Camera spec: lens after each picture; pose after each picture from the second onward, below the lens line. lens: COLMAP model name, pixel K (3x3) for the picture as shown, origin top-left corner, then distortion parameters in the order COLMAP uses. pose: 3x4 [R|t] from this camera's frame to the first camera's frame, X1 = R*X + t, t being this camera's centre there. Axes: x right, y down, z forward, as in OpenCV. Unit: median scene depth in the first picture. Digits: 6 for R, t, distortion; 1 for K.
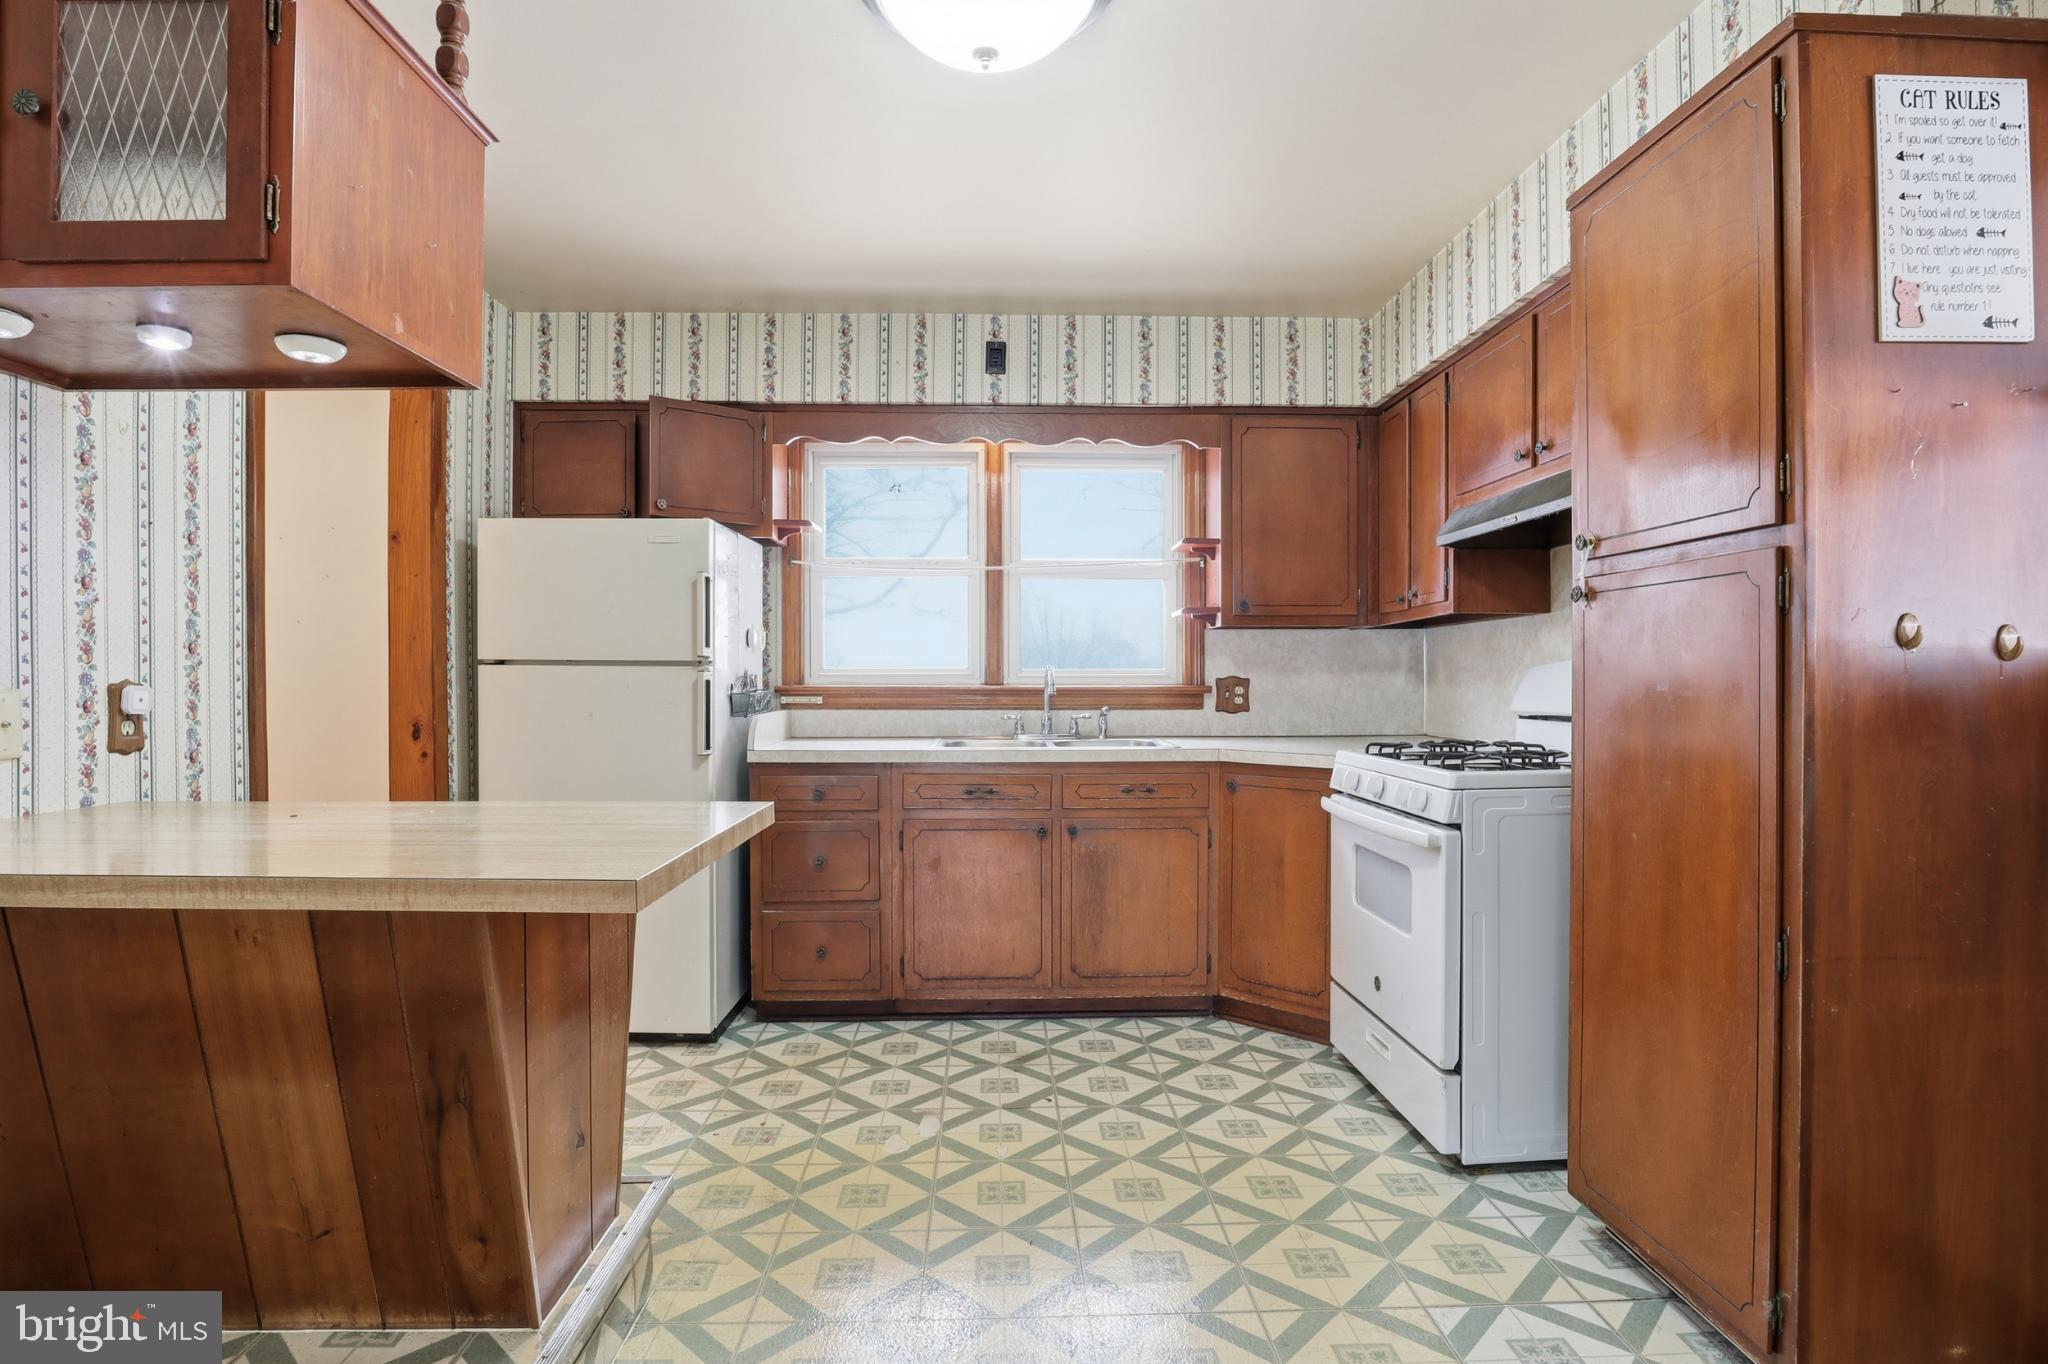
lens RADIAL K [[1041.9, 0, 1029.4], [0, 1041.9, 676.1], [0, 0, 1]] dist [-0.039608, 0.007651]
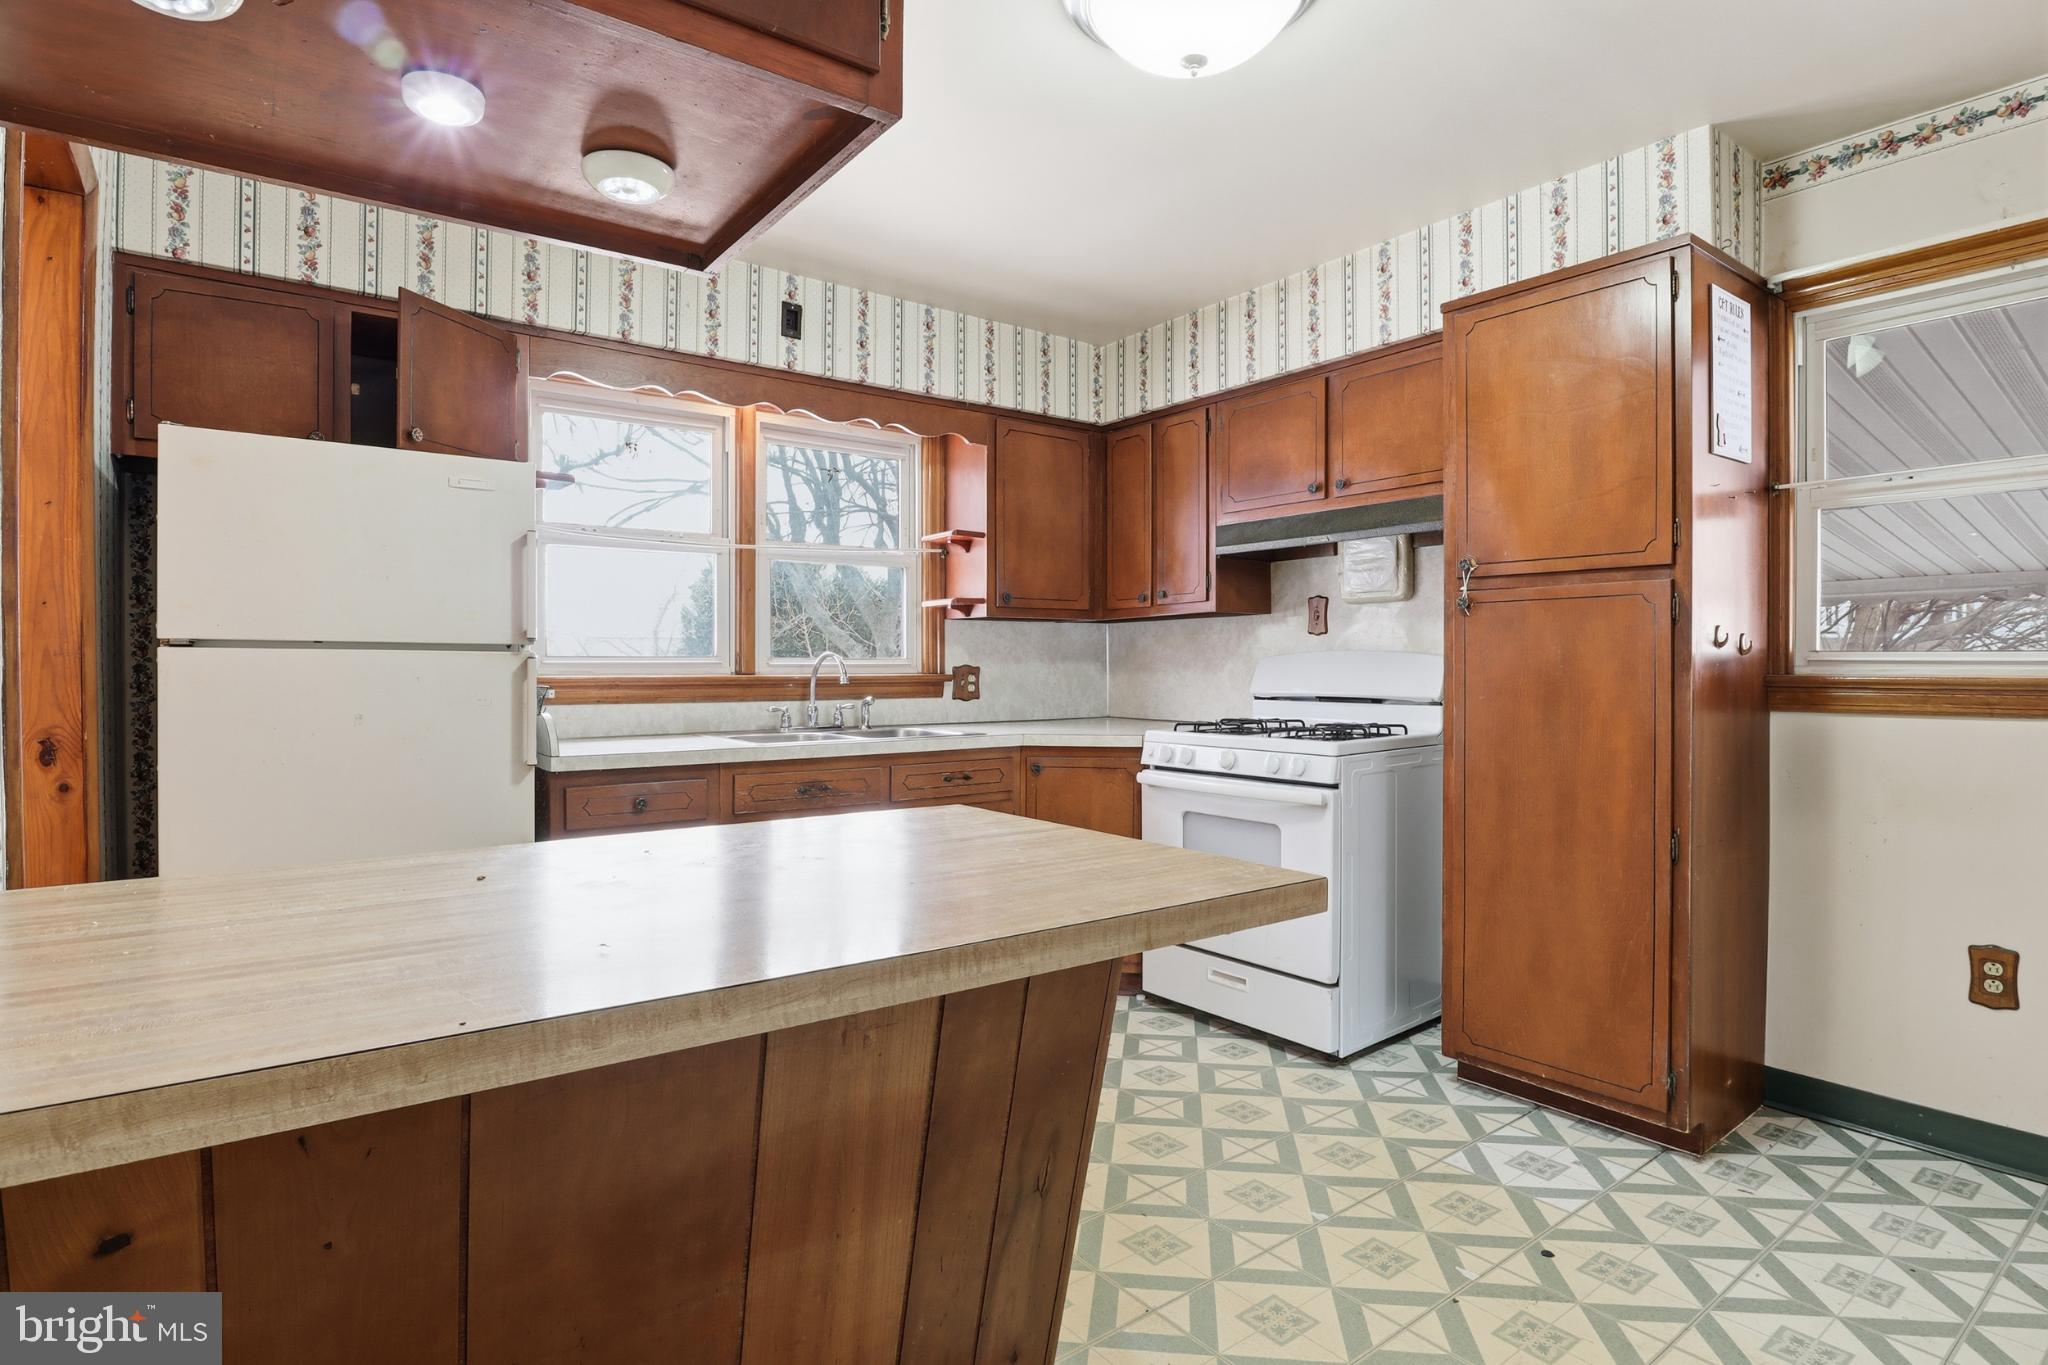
lens RADIAL K [[1041.9, 0, 1023.3], [0, 1041.9, 664.2], [0, 0, 1]] dist [-0.039608, 0.007651]
pose [[0.818592, 0.000603, 0.574376, -0.395250], [-0.000437, 1.000000, -0.000428, -0.000188], [-0.574376, 0.000099, 0.818592, 0.127724]]
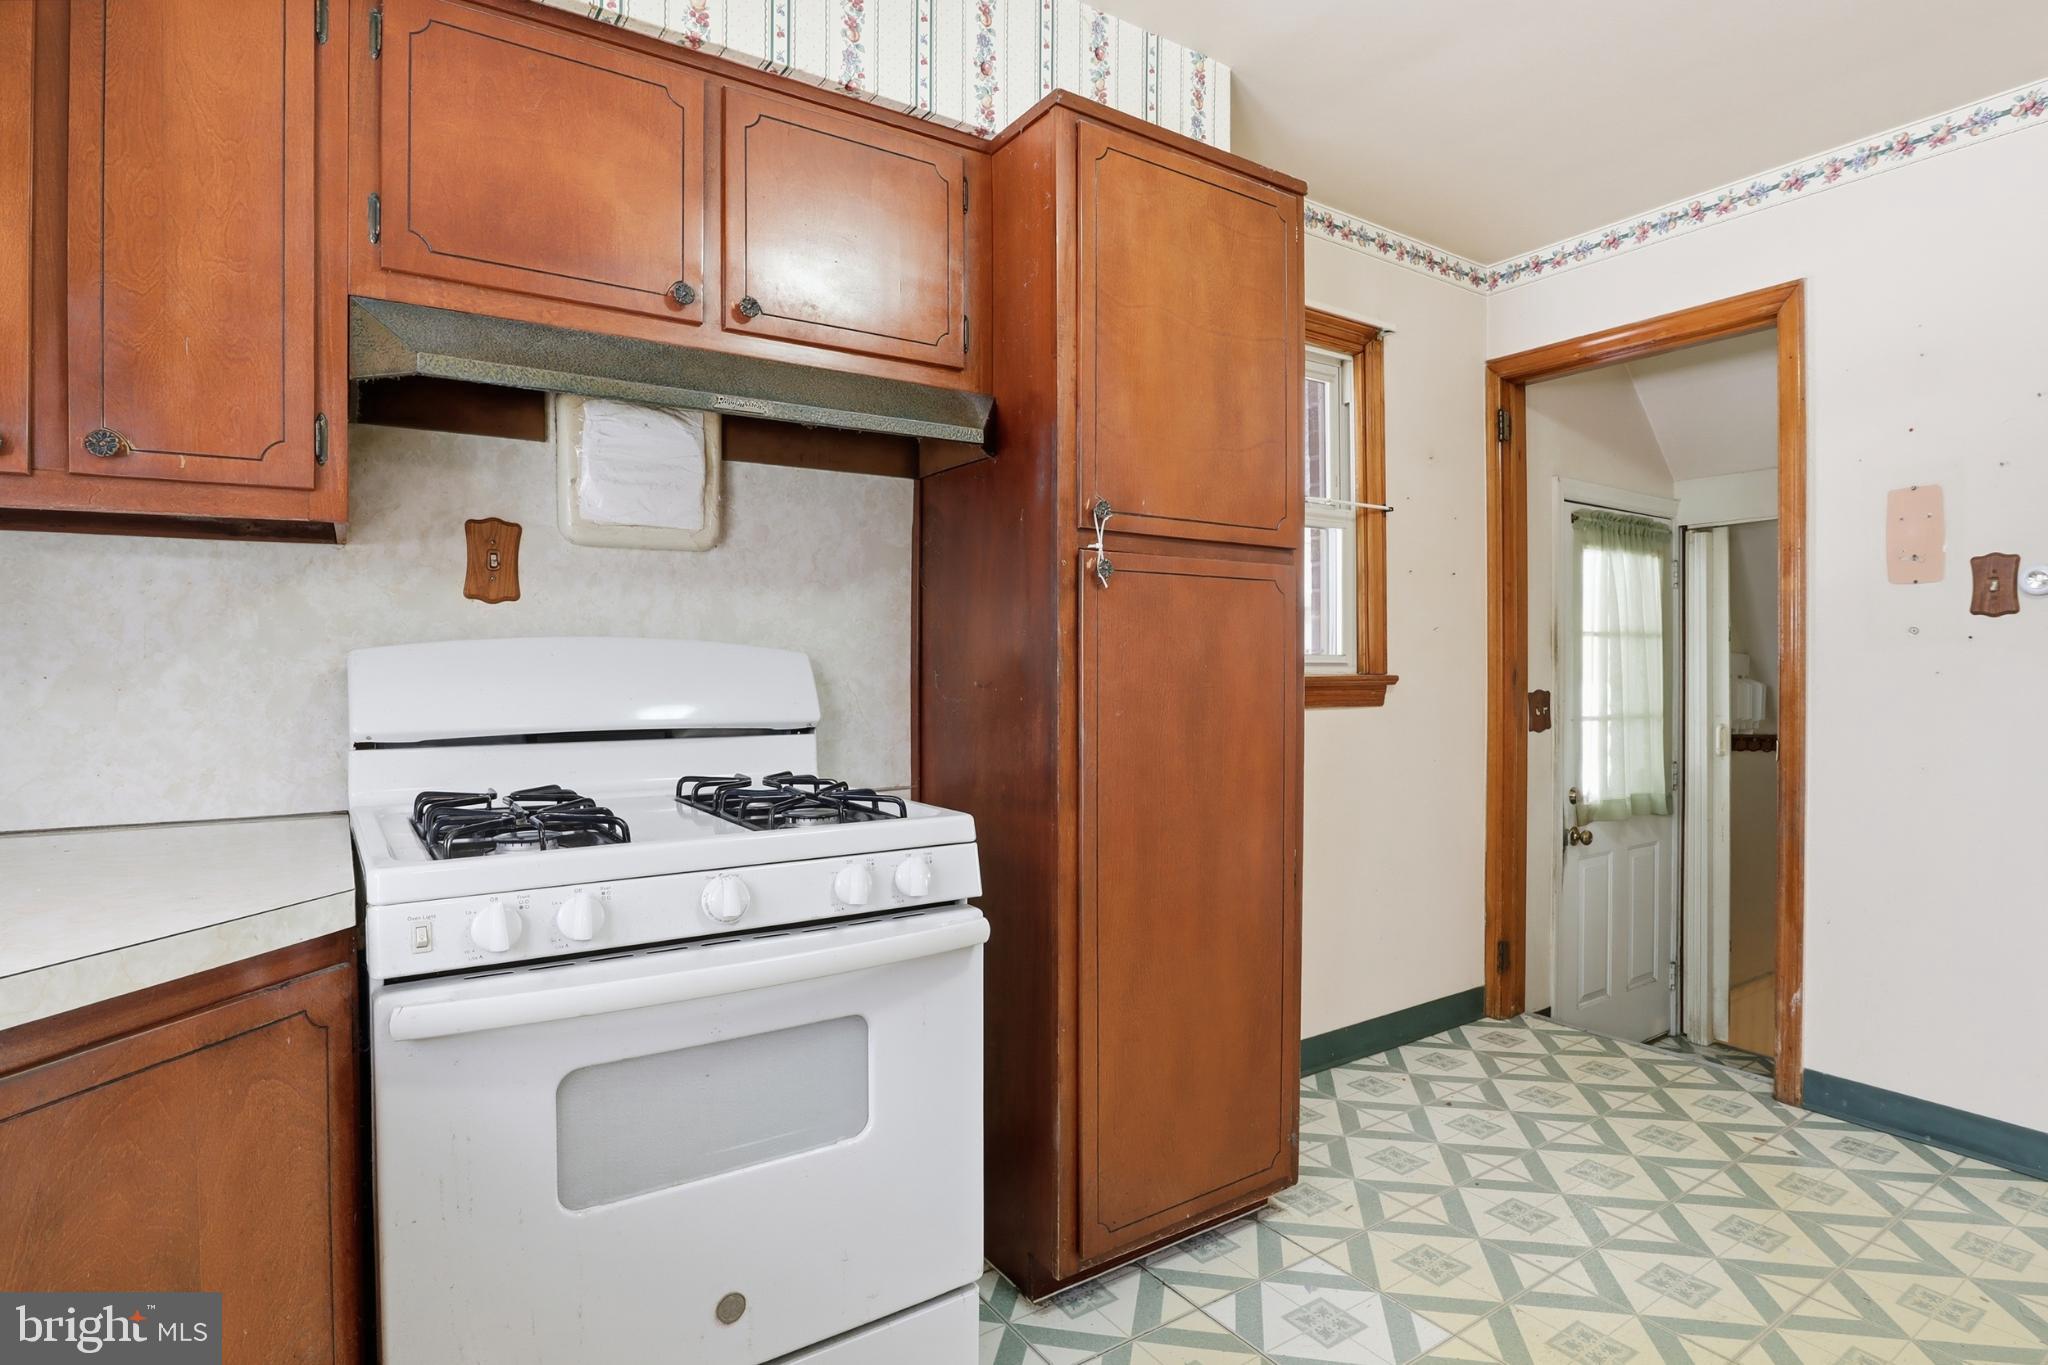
lens RADIAL K [[1041.9, 0, 1013.0], [0, 1041.9, 684.3], [0, 0, 1]] dist [-0.039608, 0.007651]
pose [[-0.513303, -0.004452, 0.858196, -0.101080], [0.008081, 0.999917, 0.010021, 0.004390], [-0.858169, 0.012079, -0.513225, 0.846001]]
